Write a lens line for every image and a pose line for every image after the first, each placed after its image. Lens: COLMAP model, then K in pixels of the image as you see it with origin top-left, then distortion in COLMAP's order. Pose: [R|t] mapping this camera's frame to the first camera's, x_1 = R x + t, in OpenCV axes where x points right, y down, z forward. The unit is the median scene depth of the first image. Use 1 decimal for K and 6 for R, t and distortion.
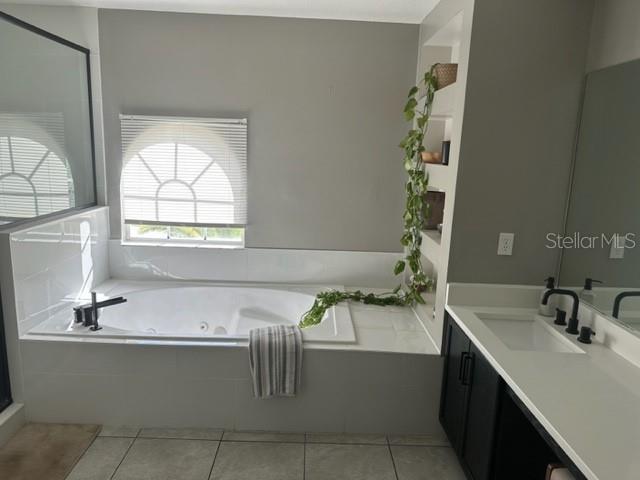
lens RADIAL K [[455.2, 0, 315.0], [0, 455.2, 235.6], [0, 0, 1]] dist [0.057767, -0.075091]
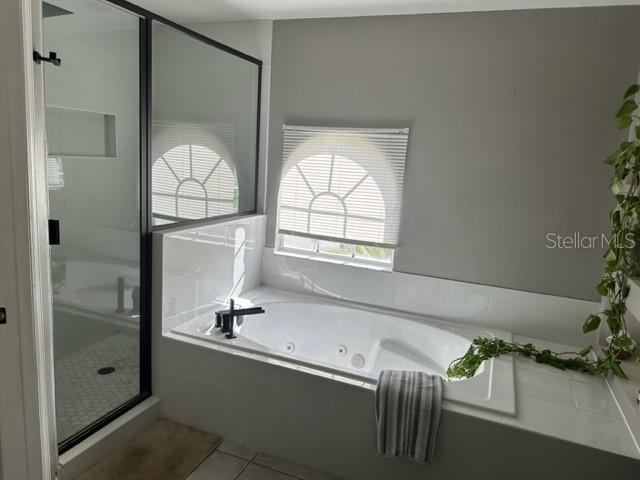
lens RADIAL K [[455.2, 0, 314.4], [0, 455.2, 233.8], [0, 0, 1]] dist [0.057767, -0.075091]
pose [[0.925639, 0.087299, -0.368200, 0.029035], [-0.102711, 0.994458, -0.022429, -0.012226], [0.364202, 0.058579, 0.929476, 0.121781]]
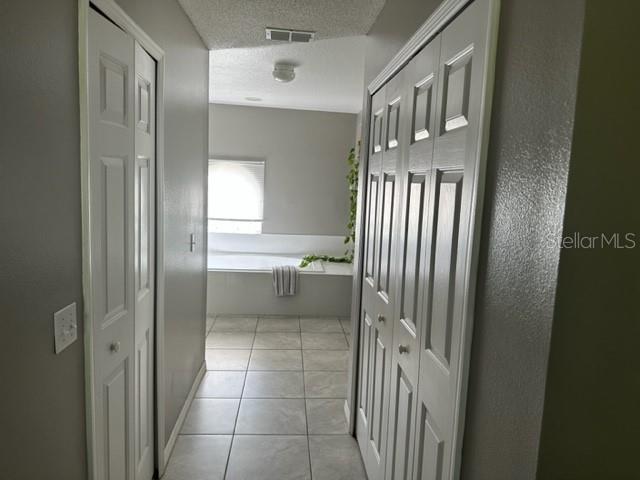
lens RADIAL K [[455.2, 0, 321.1], [0, 455.2, 239.3], [0, 0, 1]] dist [0.057767, -0.075091]
pose [[0.997289, 0.003242, 0.073517, -0.061180], [0.000826, 0.998472, -0.055245, 0.165449], [-0.073583, 0.055156, 0.995763, -0.865211]]
